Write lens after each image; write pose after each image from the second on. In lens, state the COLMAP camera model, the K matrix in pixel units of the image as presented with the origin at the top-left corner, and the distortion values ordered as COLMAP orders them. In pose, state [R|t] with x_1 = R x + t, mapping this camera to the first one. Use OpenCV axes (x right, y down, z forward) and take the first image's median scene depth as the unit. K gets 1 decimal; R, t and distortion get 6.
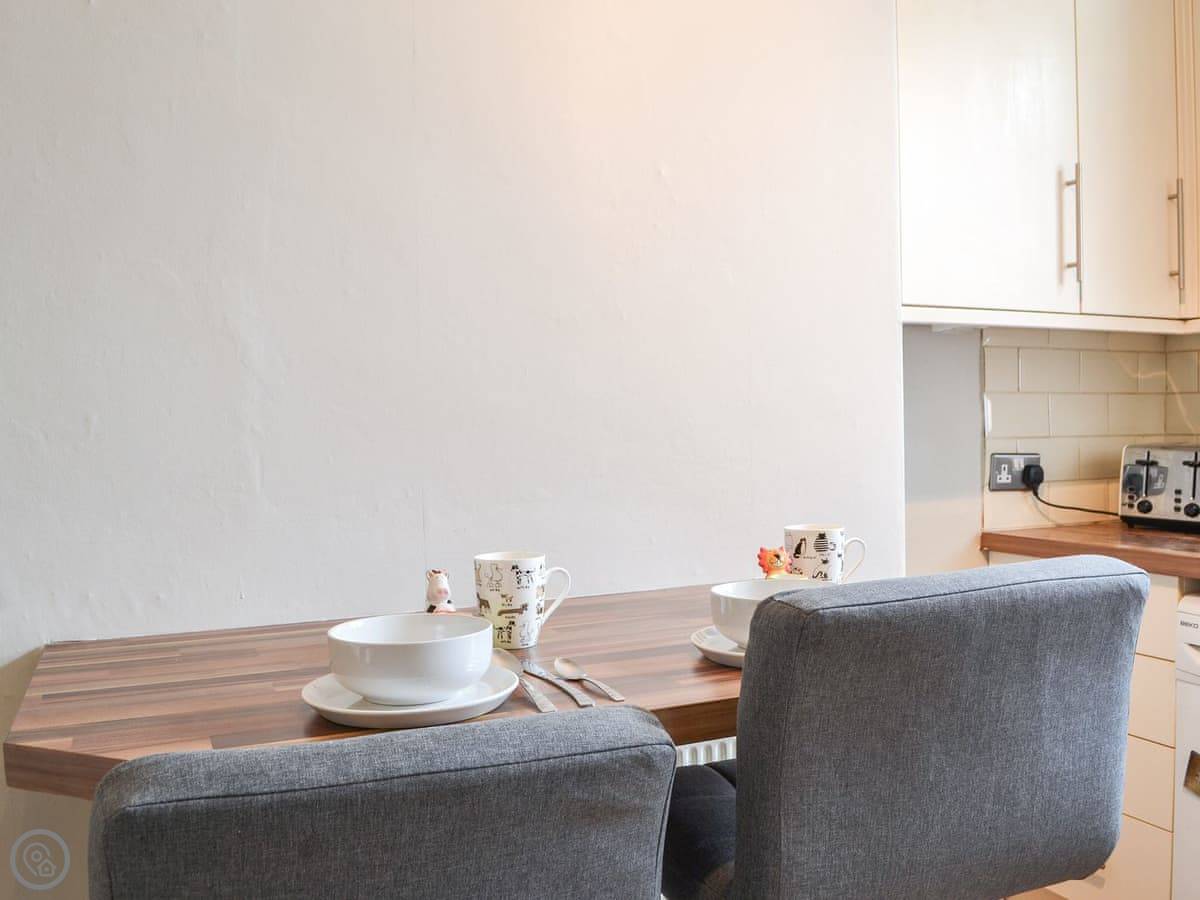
lens RADIAL K [[1084.9, 0, 626.8], [0, 1084.9, 454.8], [0, 0, 1]] dist [-0.042205, 0.000000]
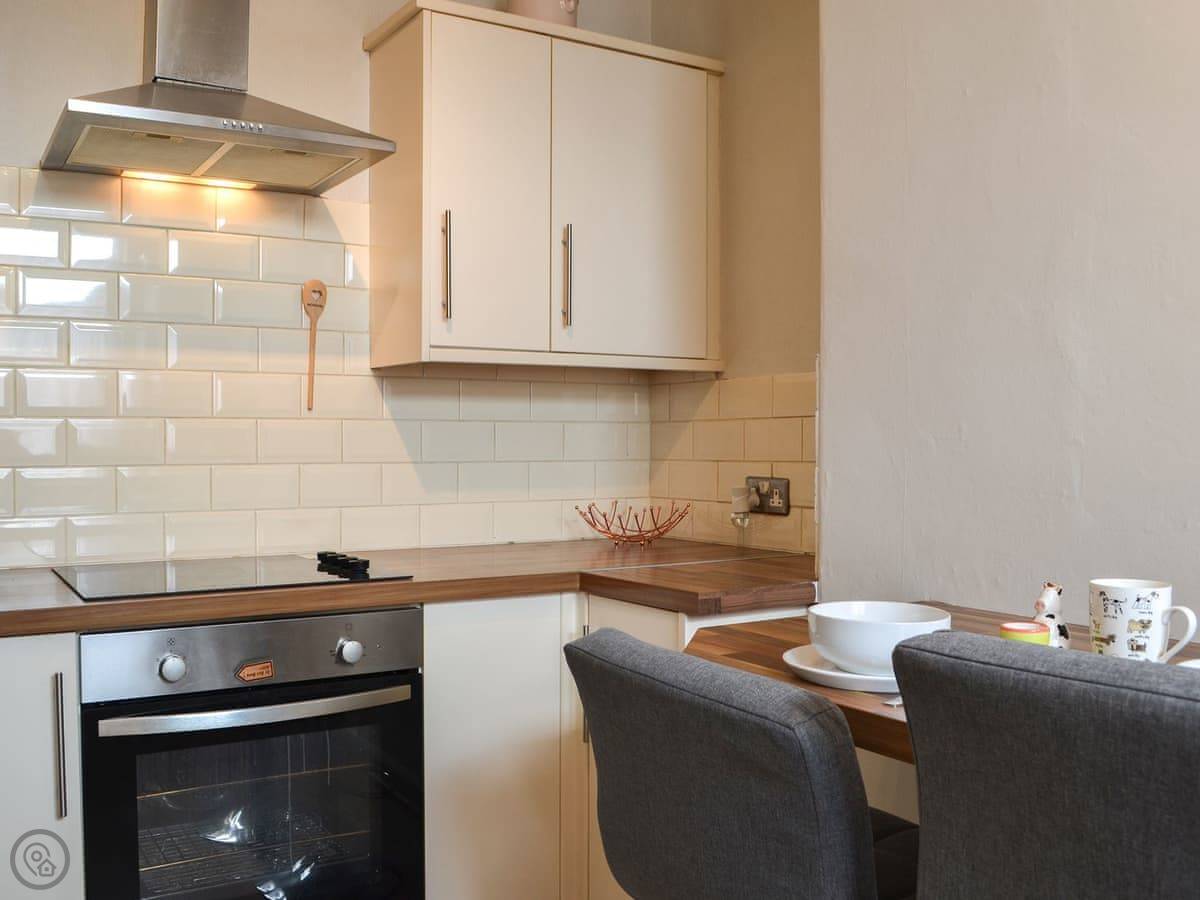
lens RADIAL K [[1084.9, 0, 594.5], [0, 1084.9, 459.7], [0, 0, 1]] dist [-0.042205, 0.000000]
pose [[0.146160, 0.041091, -0.988407, 0.747731], [-0.036613, 0.998677, 0.036104, -0.029392], [0.988583, 0.030912, 0.147471, 0.423795]]
